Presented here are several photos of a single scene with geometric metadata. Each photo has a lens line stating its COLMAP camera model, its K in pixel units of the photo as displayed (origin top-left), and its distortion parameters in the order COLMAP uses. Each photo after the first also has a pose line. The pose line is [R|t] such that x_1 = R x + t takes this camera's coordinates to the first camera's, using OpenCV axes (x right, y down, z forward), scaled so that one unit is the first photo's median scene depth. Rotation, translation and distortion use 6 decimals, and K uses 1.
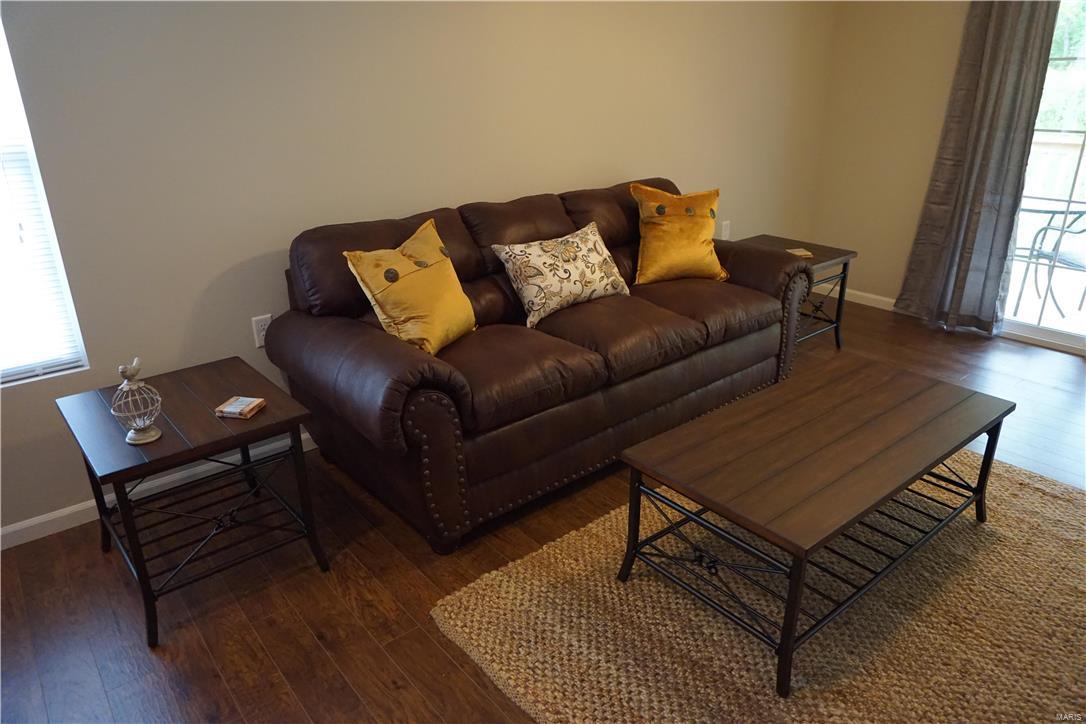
lens RADIAL K [[722.0, 0, 546.4], [0, 722.0, 362.8], [0, 0, 1]] dist [-0.044798, 0.030834]
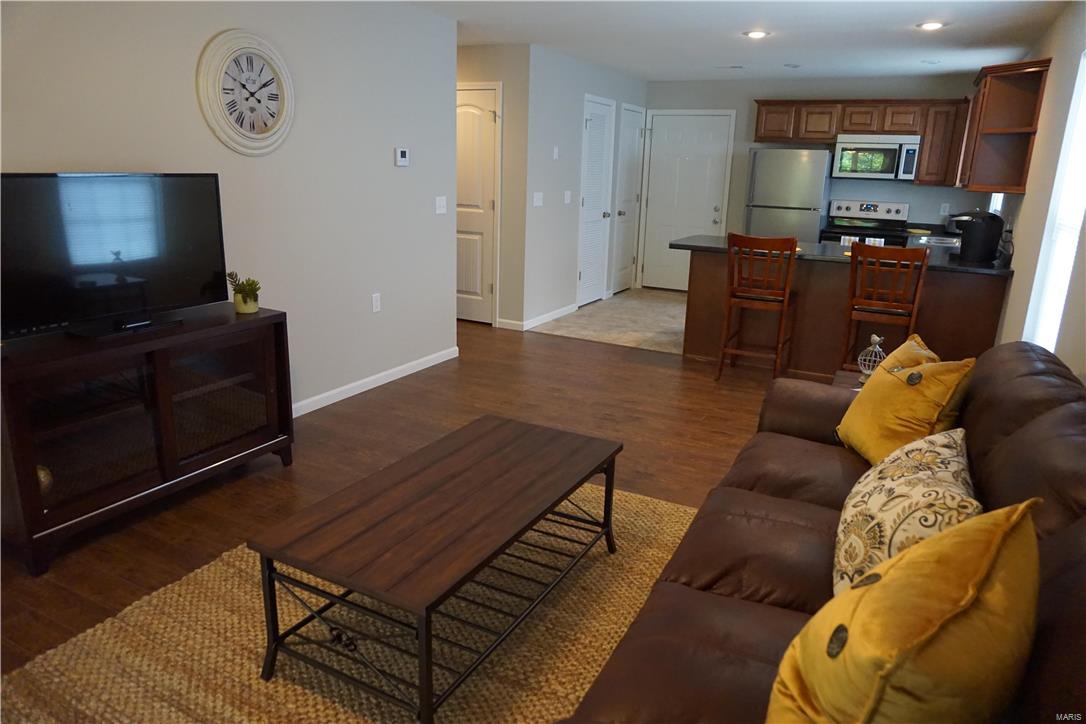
lens RADIAL K [[722.0, 0, 543.1], [0, 722.0, 362.9], [0, 0, 1]] dist [-0.044798, 0.030834]
pose [[-0.923480, 0.081479, -0.374894, 0.541226], [-0.163060, 0.801171, 0.575792, -0.548463], [0.347270, 0.592863, -0.726579, 1.372524]]
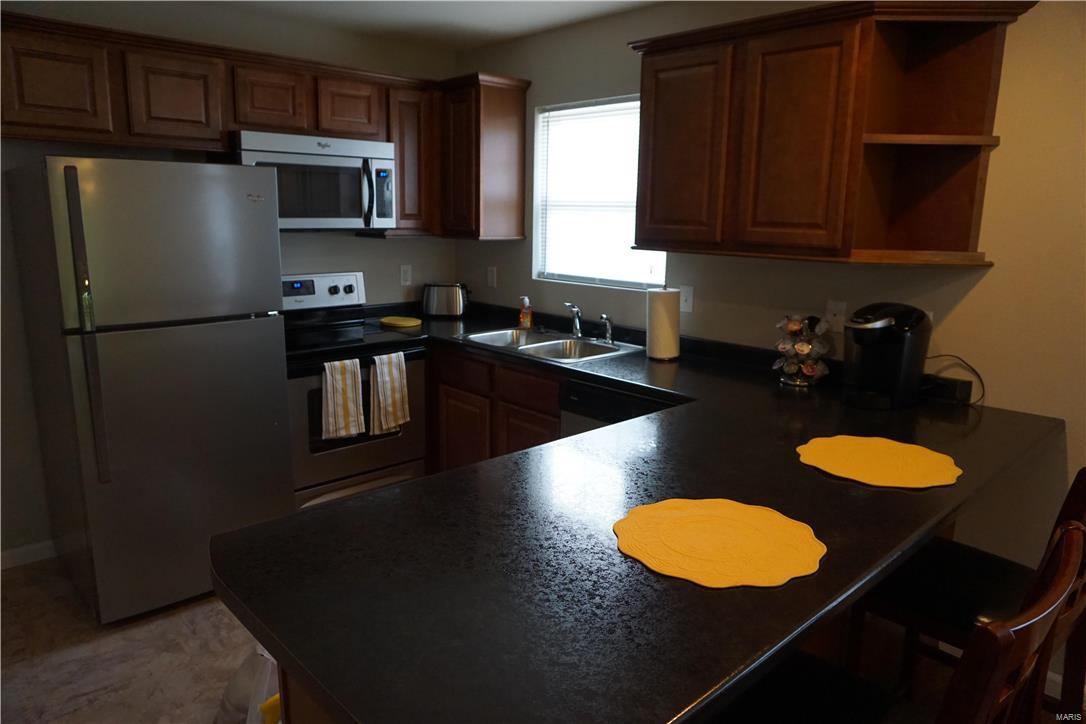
lens RADIAL K [[722.0, 0, 543.5], [0, 722.0, 360.3], [0, 0, 1]] dist [-0.044798, 0.030834]
pose [[0.061997, 0.205687, -0.976652, -0.318496], [-0.381711, 0.909030, 0.167215, 0.067214], [0.922200, 0.362432, 0.134870, -0.228838]]
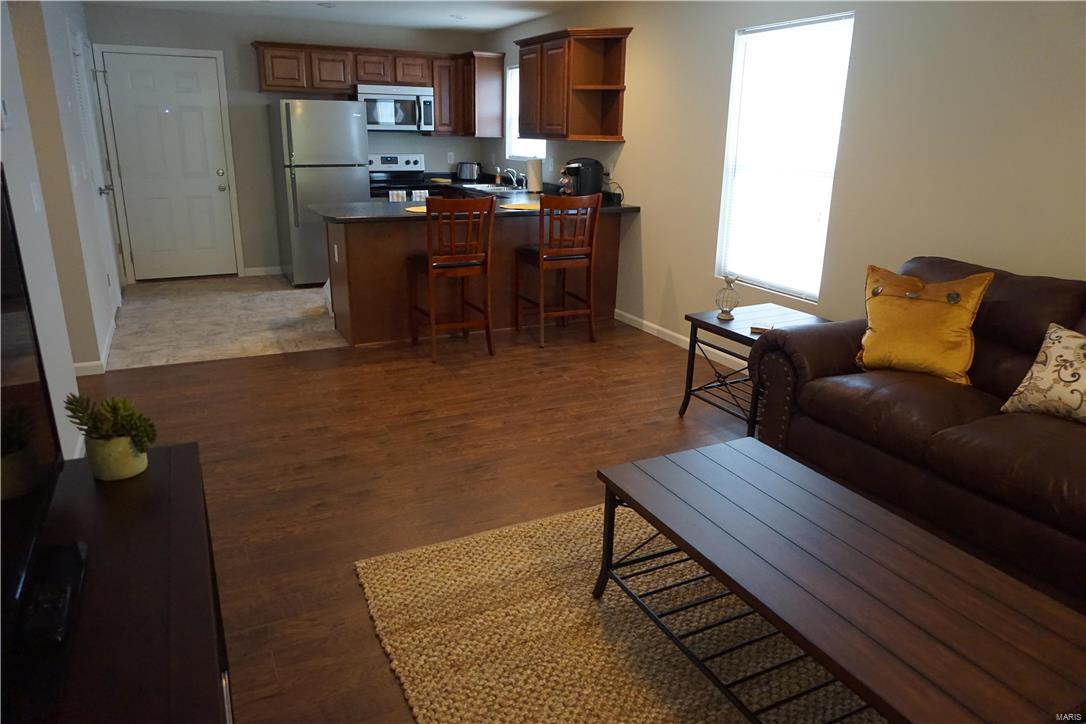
lens RADIAL K [[722.0, 0, 547.6], [0, 722.0, 359.7], [0, 0, 1]] dist [-0.044798, 0.030834]
pose [[-0.221719, 0.295276, -0.929329, 0.943926], [-0.375104, 0.853886, 0.360797, -0.219279], [0.900076, 0.428591, -0.078564, 0.555788]]
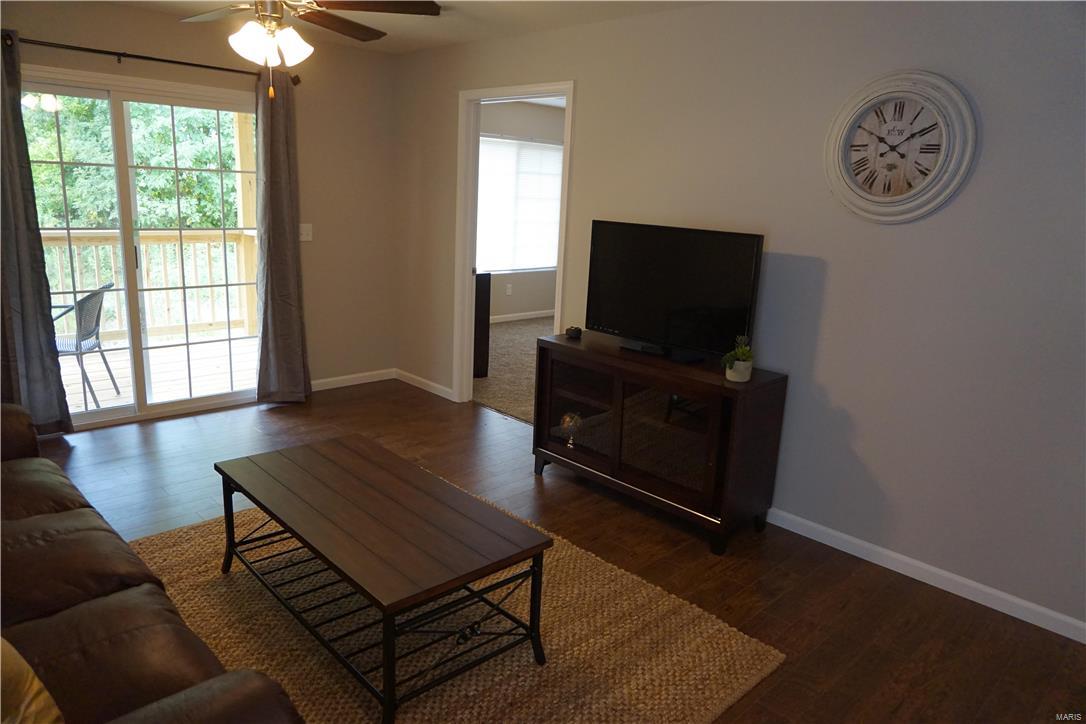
lens RADIAL K [[722.0, 0, 550.3], [0, 722.0, 364.6], [0, 0, 1]] dist [-0.044798, 0.030834]
pose [[-0.083031, -0.227202, 0.970301, -0.541118], [0.319038, 0.916358, 0.241872, -0.228184], [-0.944098, 0.329646, -0.003600, 0.537638]]
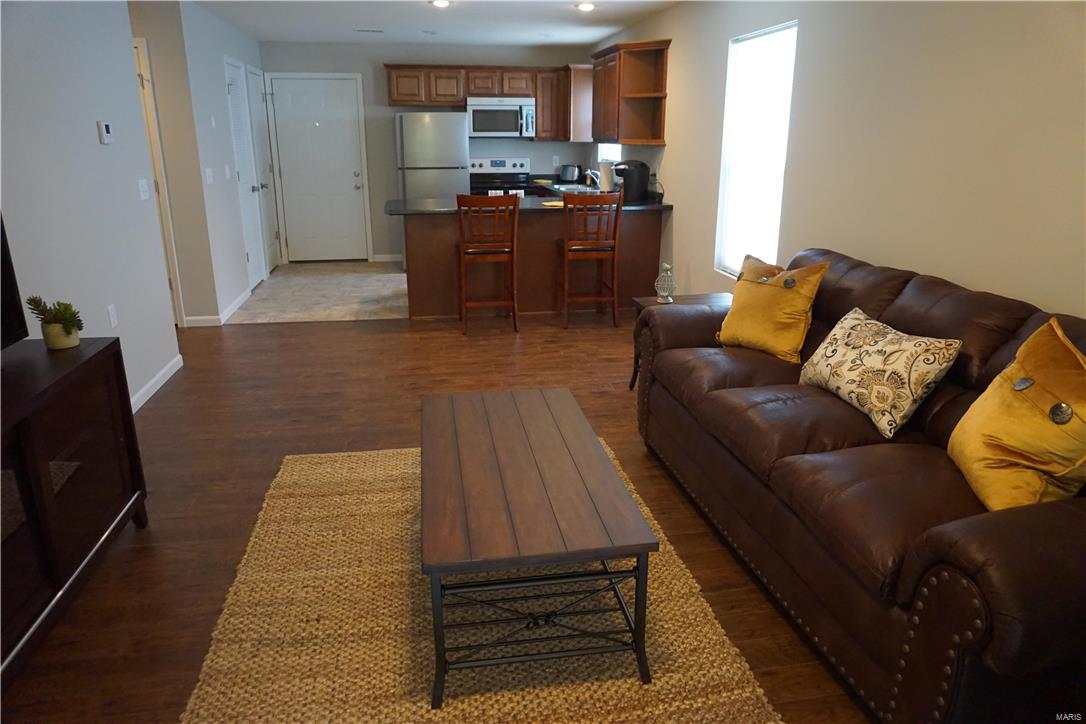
lens RADIAL K [[722.0, 0, 548.8], [0, 722.0, 364.4], [0, 0, 1]] dist [-0.044798, 0.030834]
pose [[-0.494785, 0.269610, -0.826135, 0.990631], [-0.318716, 0.828113, 0.461139, -0.432803], [0.808460, 0.491467, -0.323809, 1.069986]]
